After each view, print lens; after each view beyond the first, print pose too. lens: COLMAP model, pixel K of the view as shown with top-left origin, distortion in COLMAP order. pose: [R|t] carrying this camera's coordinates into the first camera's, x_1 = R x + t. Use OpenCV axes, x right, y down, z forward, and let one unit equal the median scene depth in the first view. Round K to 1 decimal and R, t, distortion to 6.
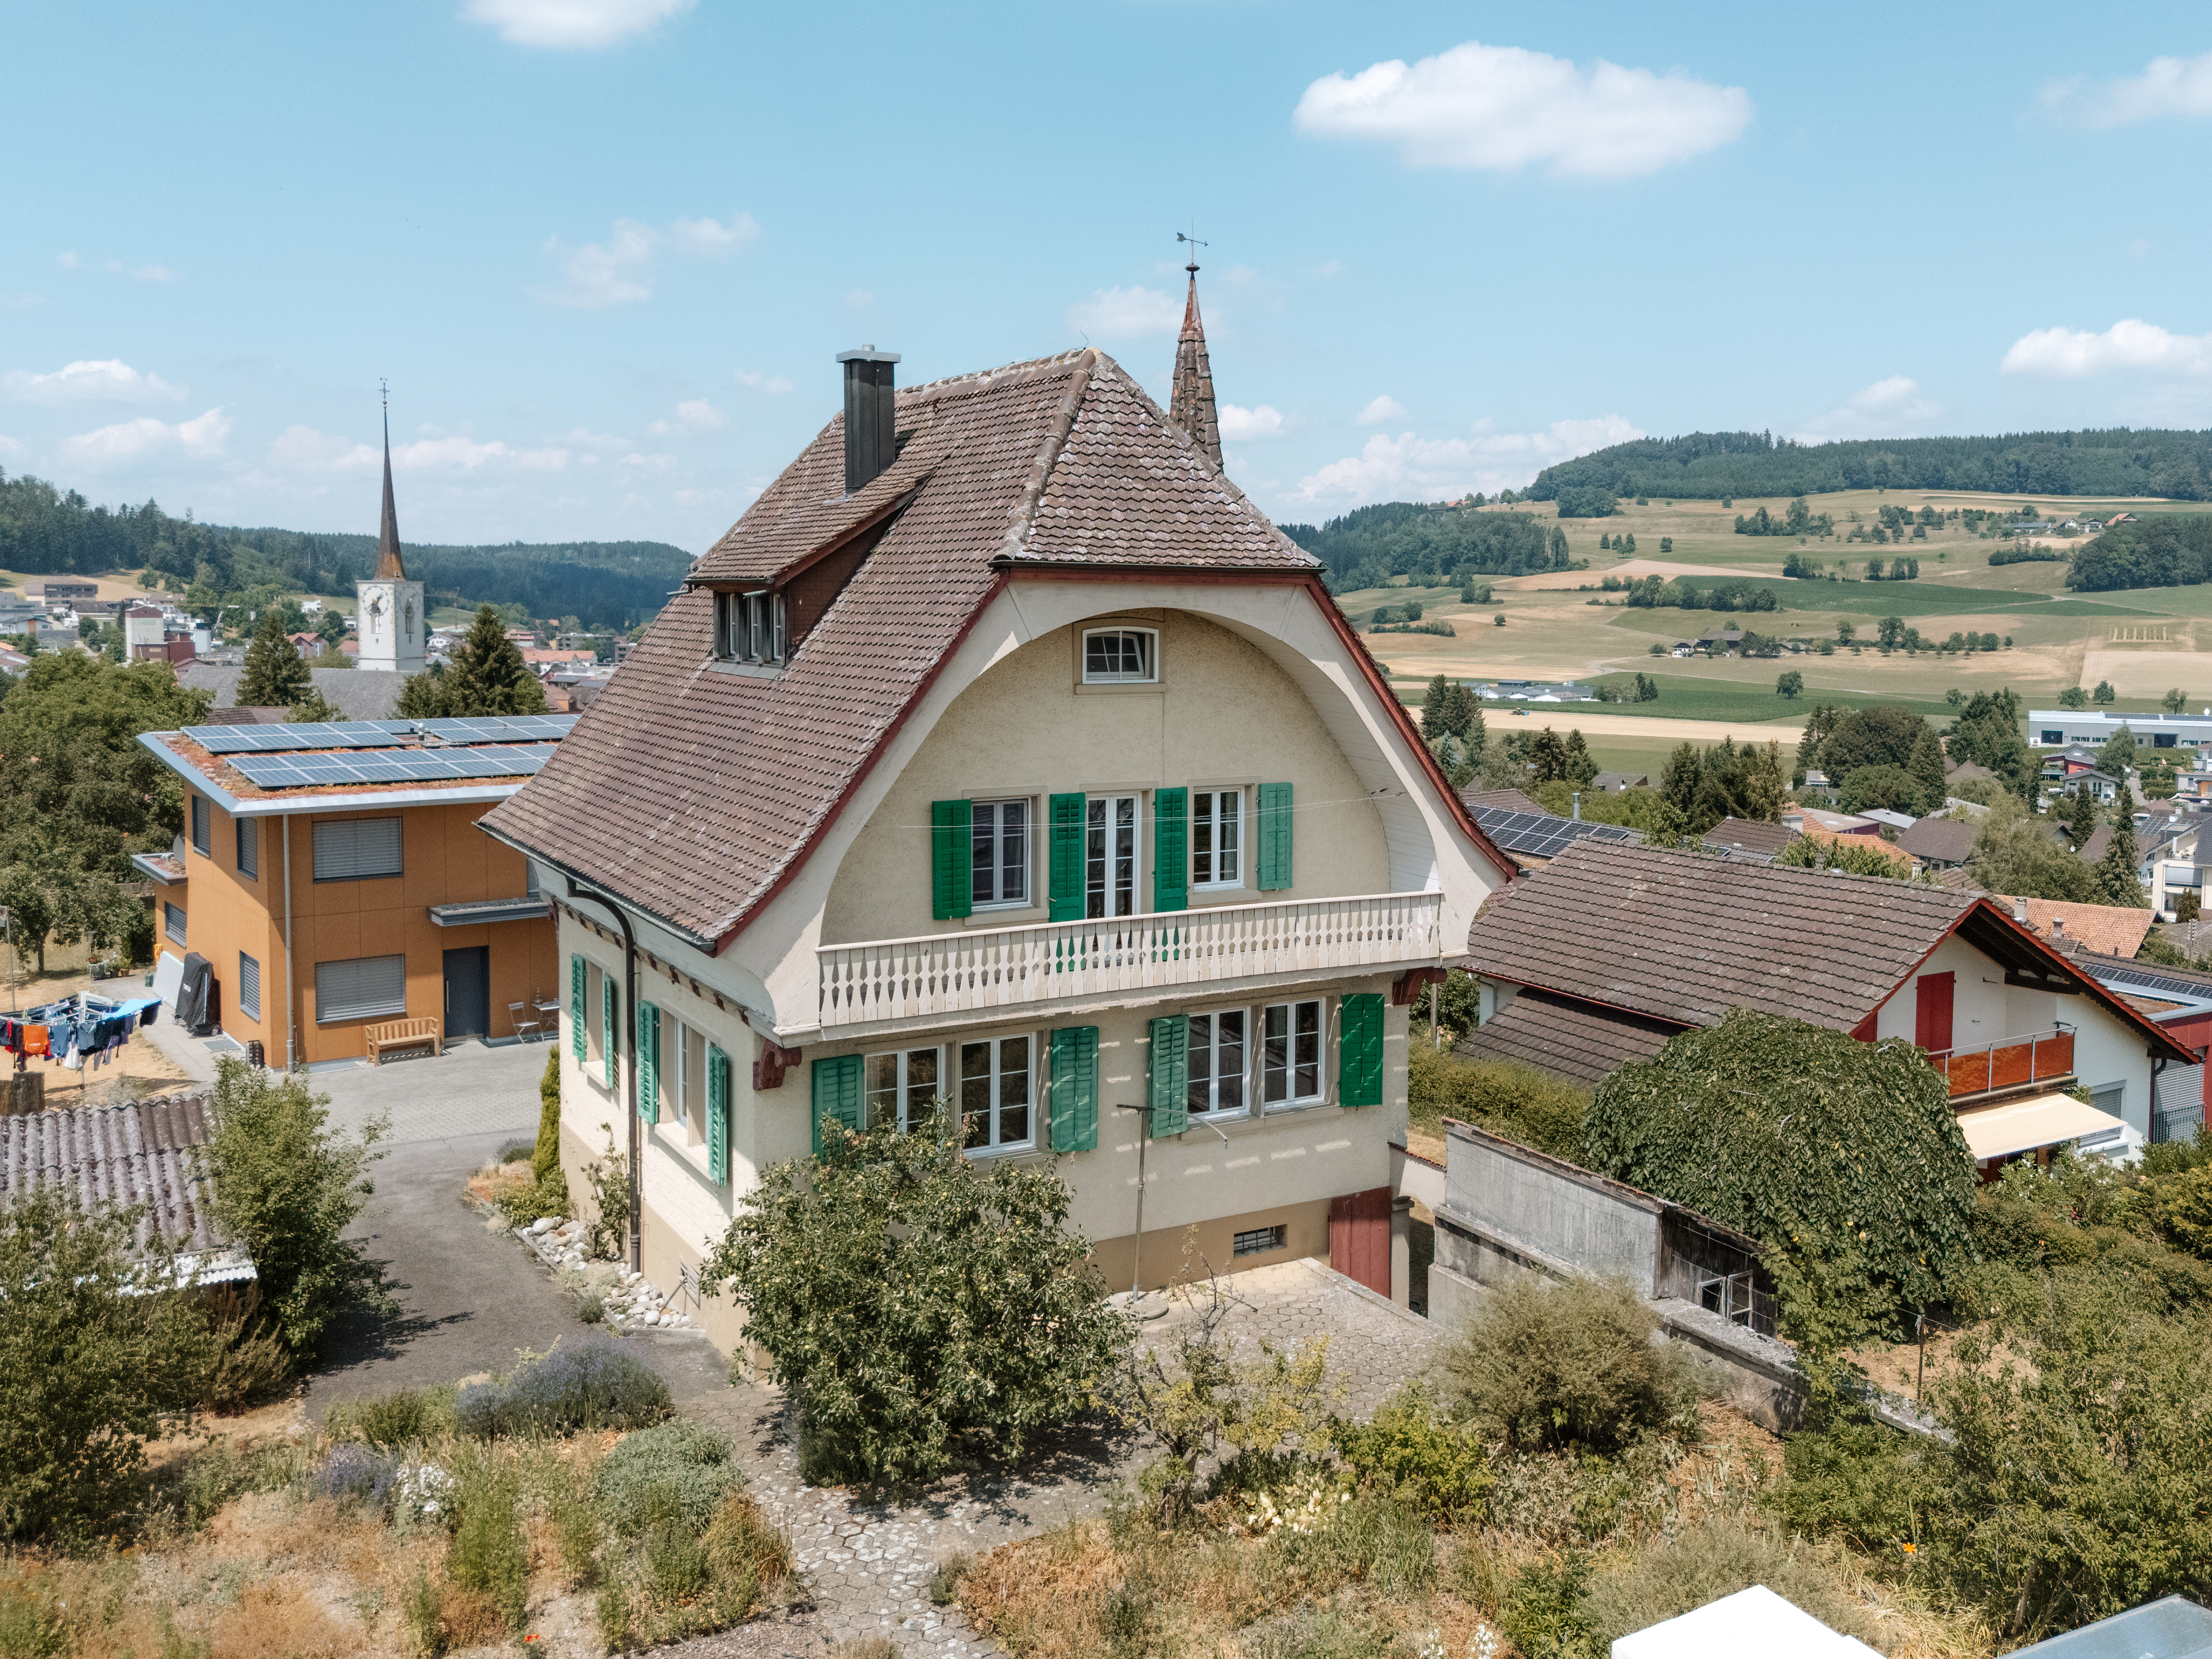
lens RADIAL K [[1832.6, 0, 1106.3], [0, 1832.6, 726.2], [0, 0, 1]] dist [0.043181, -0.012096]
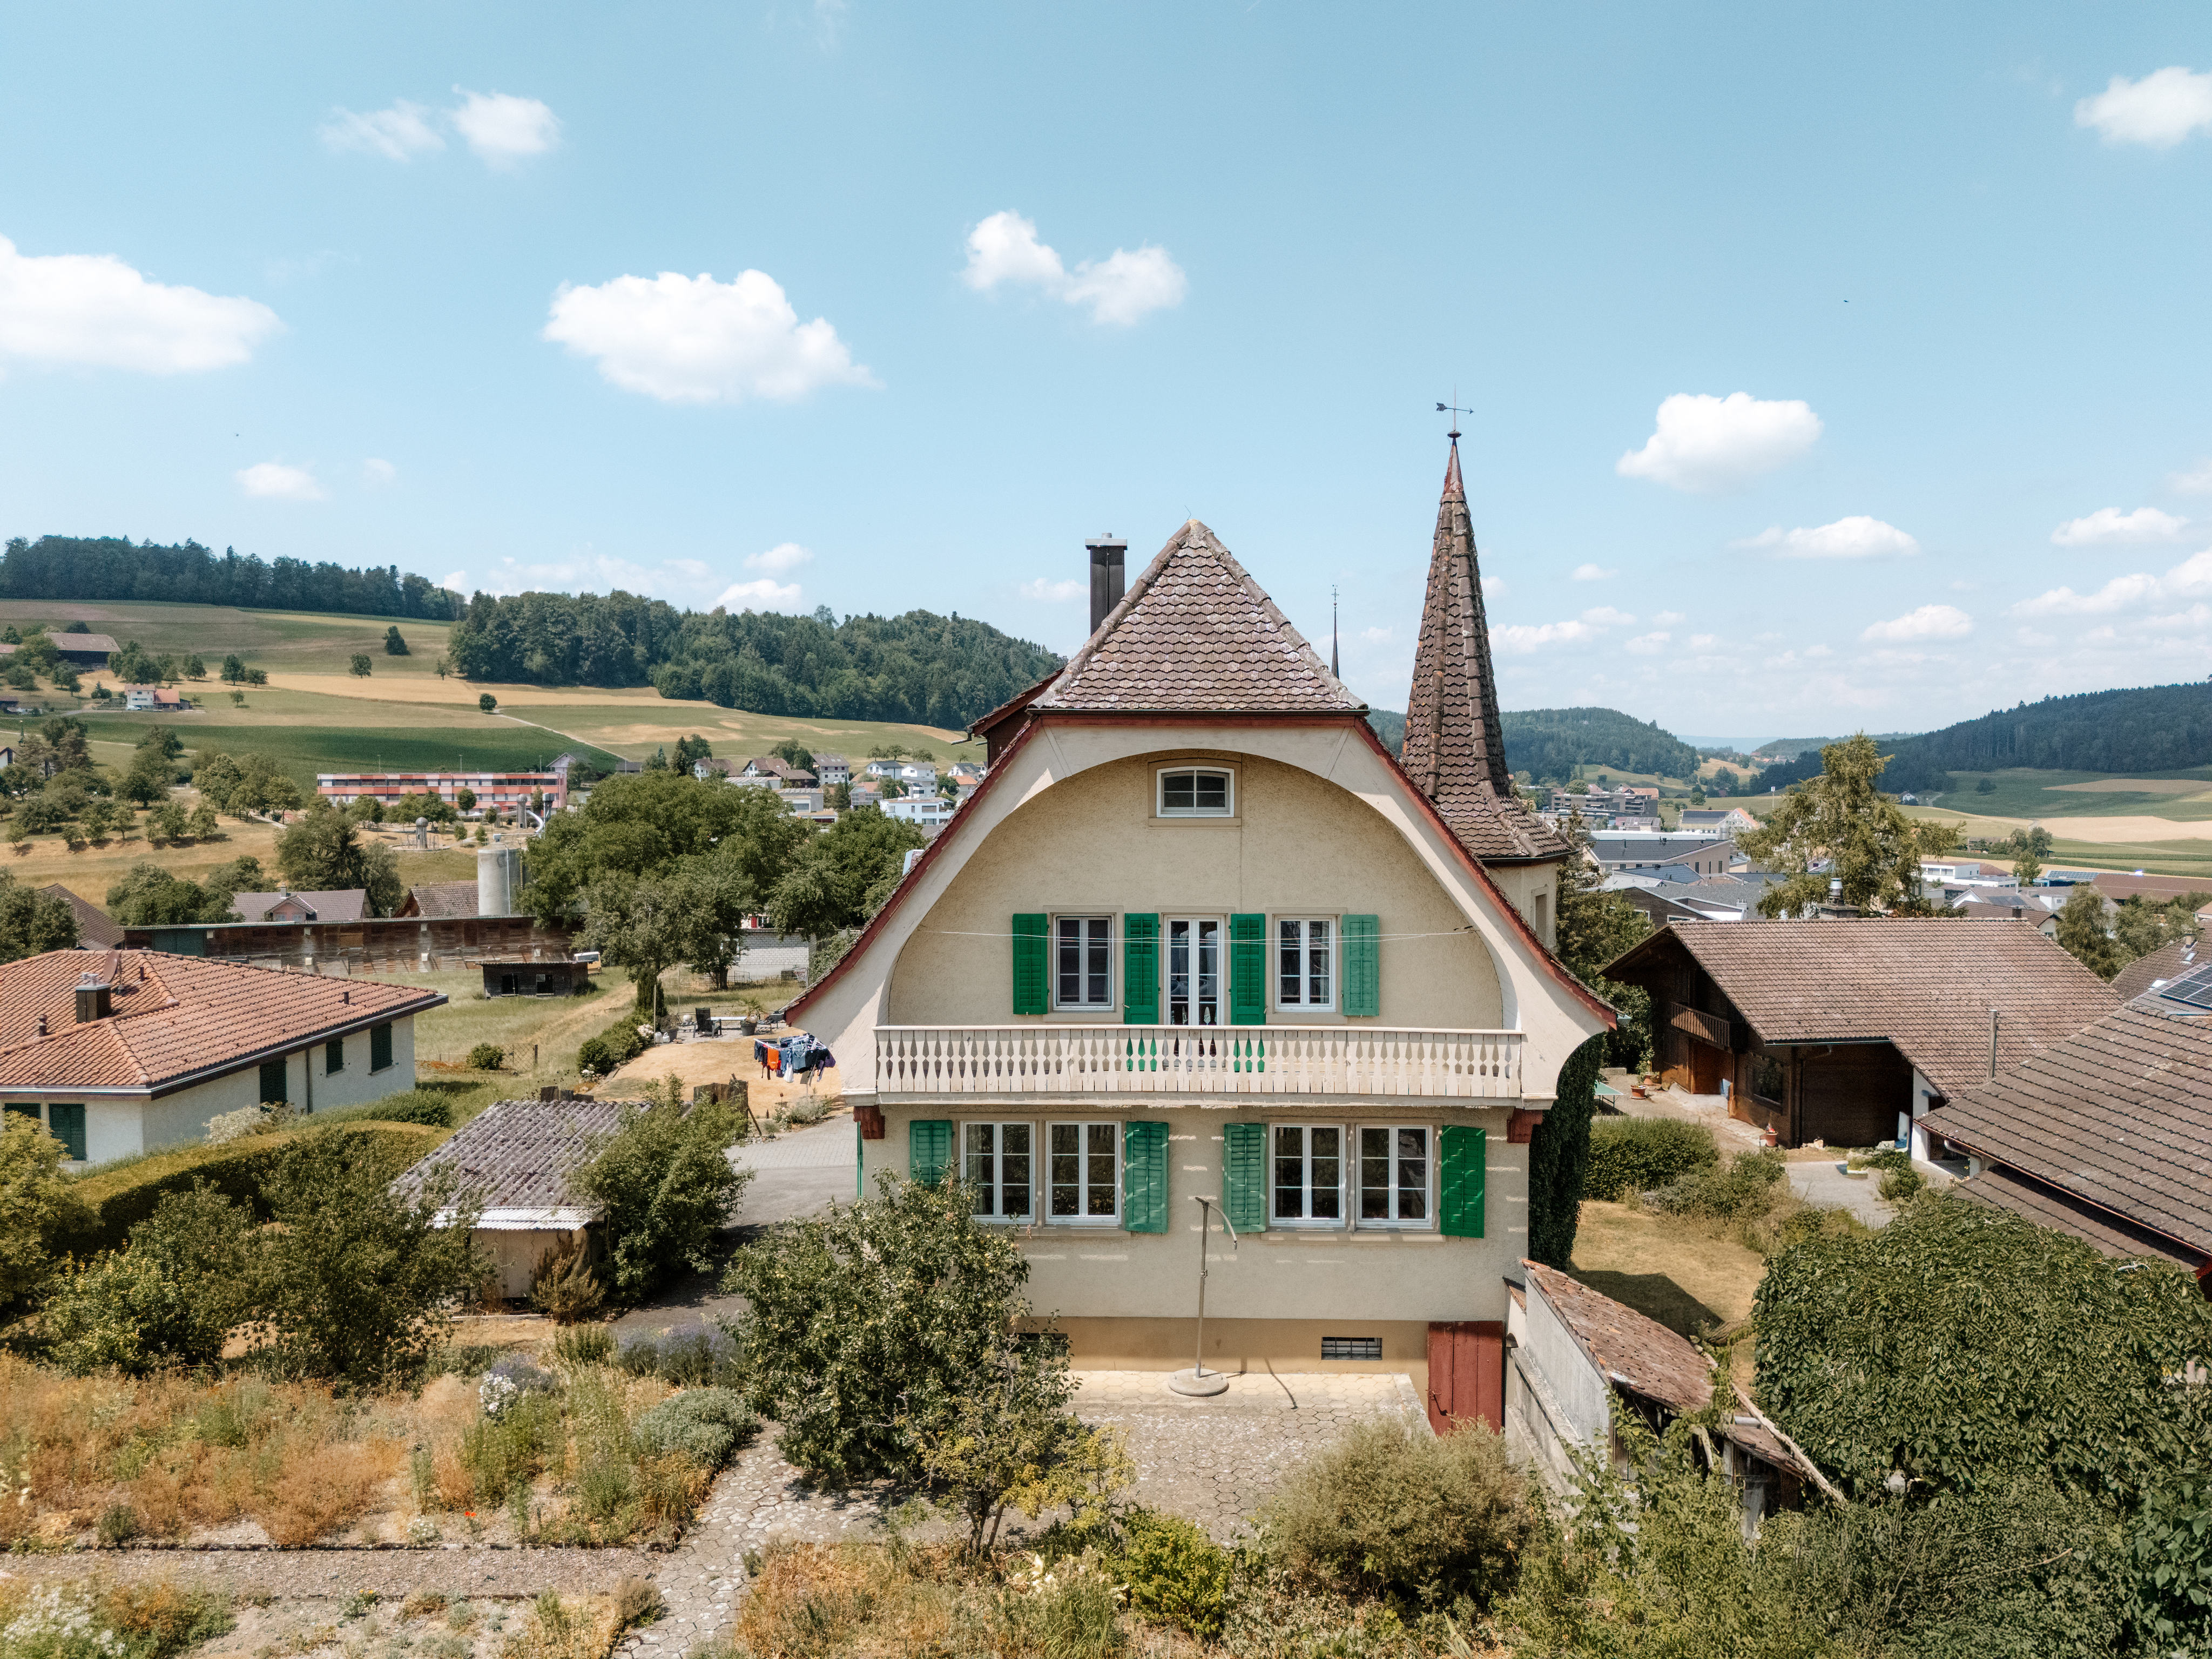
lens RADIAL K [[1541.9, 0, 1106.0], [0, 1541.9, 829.5], [0, 0, 1]] dist [0.045390, 0.002066]
pose [[0.859136, 0.017252, -0.511456, 0.444107], [-0.028130, 0.999513, -0.013538, -0.001709], [0.510973, 0.026018, 0.859203, 0.166445]]
